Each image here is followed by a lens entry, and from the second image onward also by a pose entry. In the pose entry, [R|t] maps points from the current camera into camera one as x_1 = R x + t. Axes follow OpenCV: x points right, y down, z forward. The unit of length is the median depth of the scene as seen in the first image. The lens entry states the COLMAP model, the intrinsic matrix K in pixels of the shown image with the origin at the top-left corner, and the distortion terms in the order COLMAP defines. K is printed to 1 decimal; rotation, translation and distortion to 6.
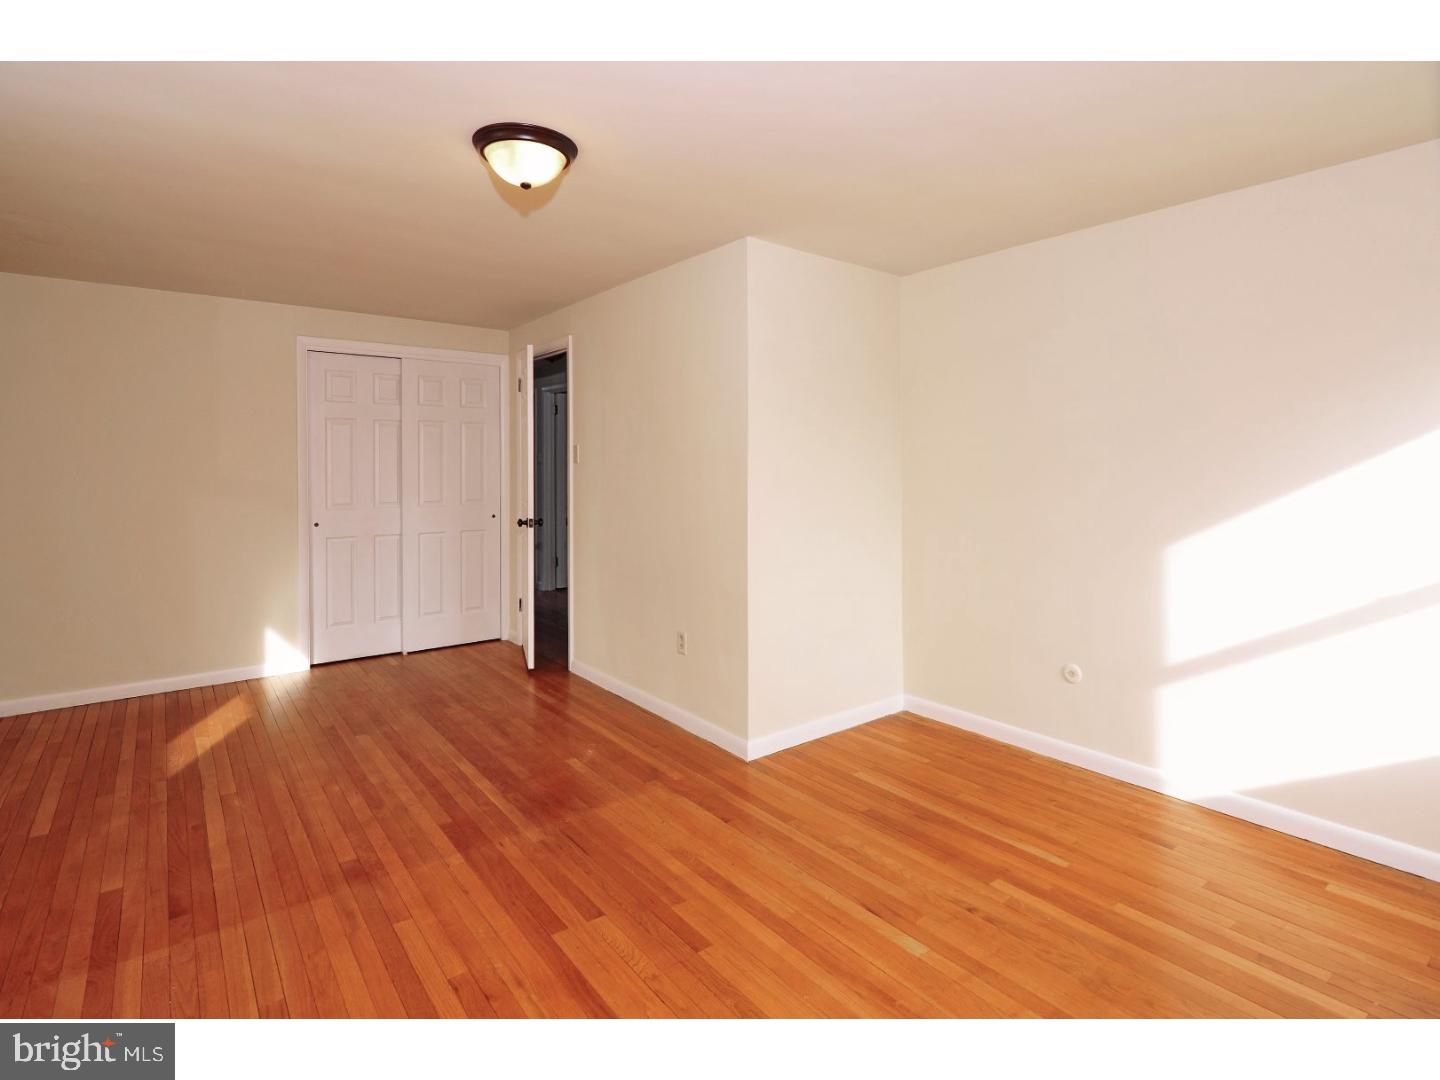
lens RADIAL K [[714.4, 0, 710.6], [0, 714.4, 539.9], [0, 0, 1]] dist [-0.004202, -0.000012]
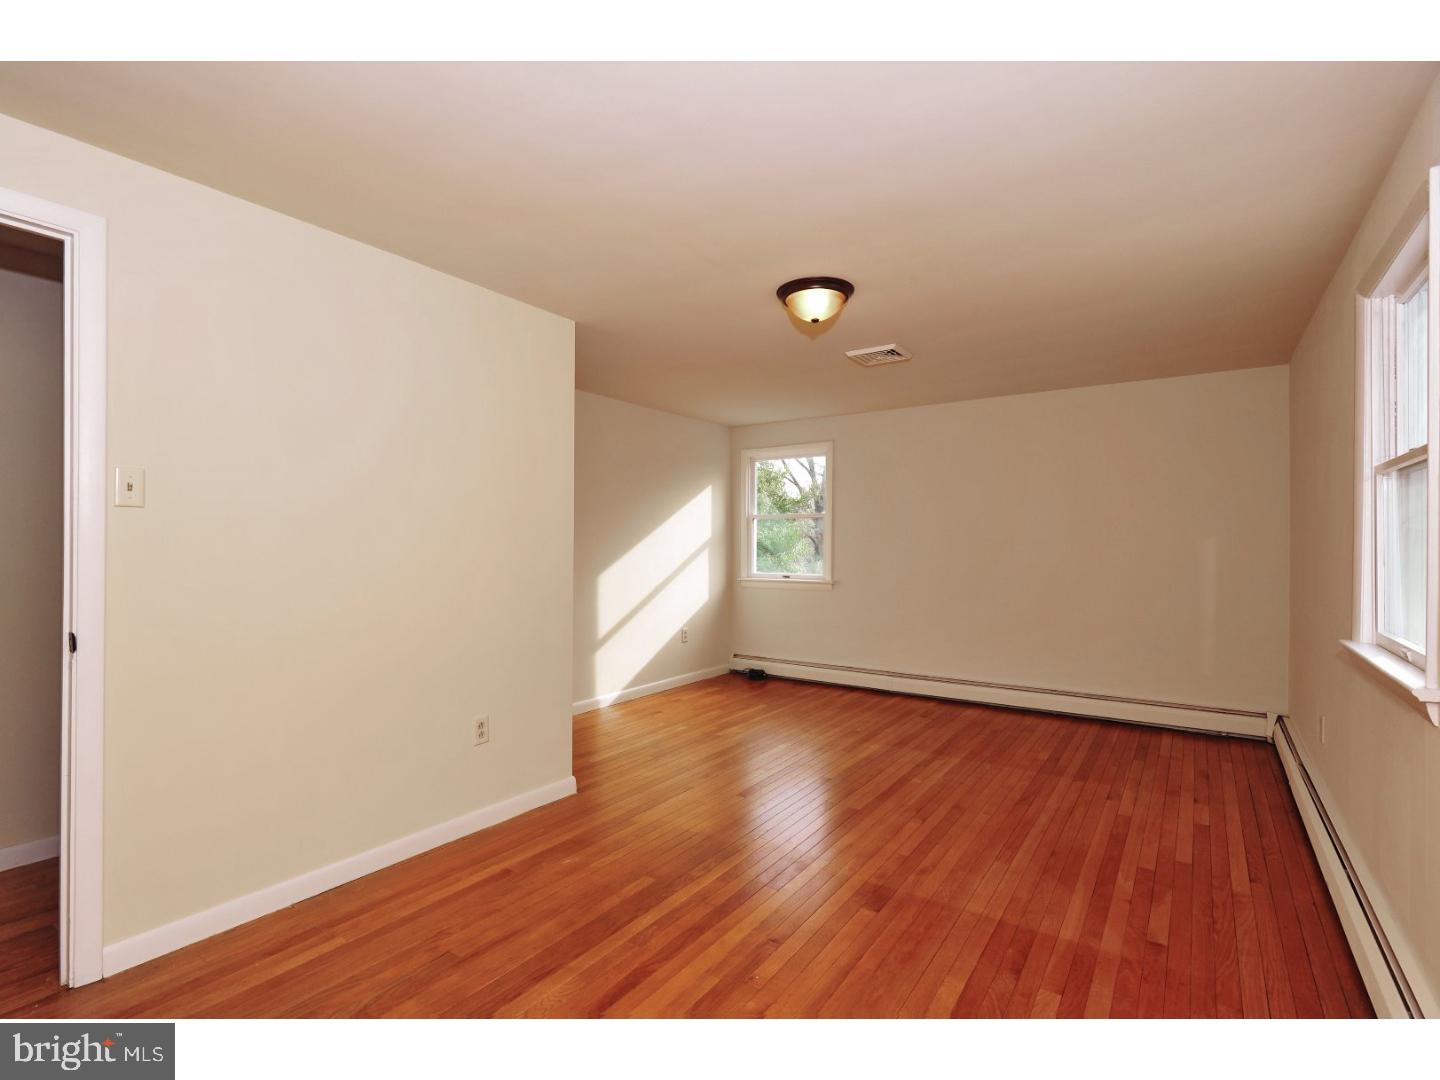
lens RADIAL K [[714.4, 0, 711.9], [0, 714.4, 541.5], [0, 0, 1]] dist [-0.004202, -0.000012]
pose [[-0.318095, 0.006975, 0.948033, -1.150406], [0.090517, 0.995628, 0.023046, -0.083336], [-0.943728, 0.093144, -0.317335, 1.229506]]
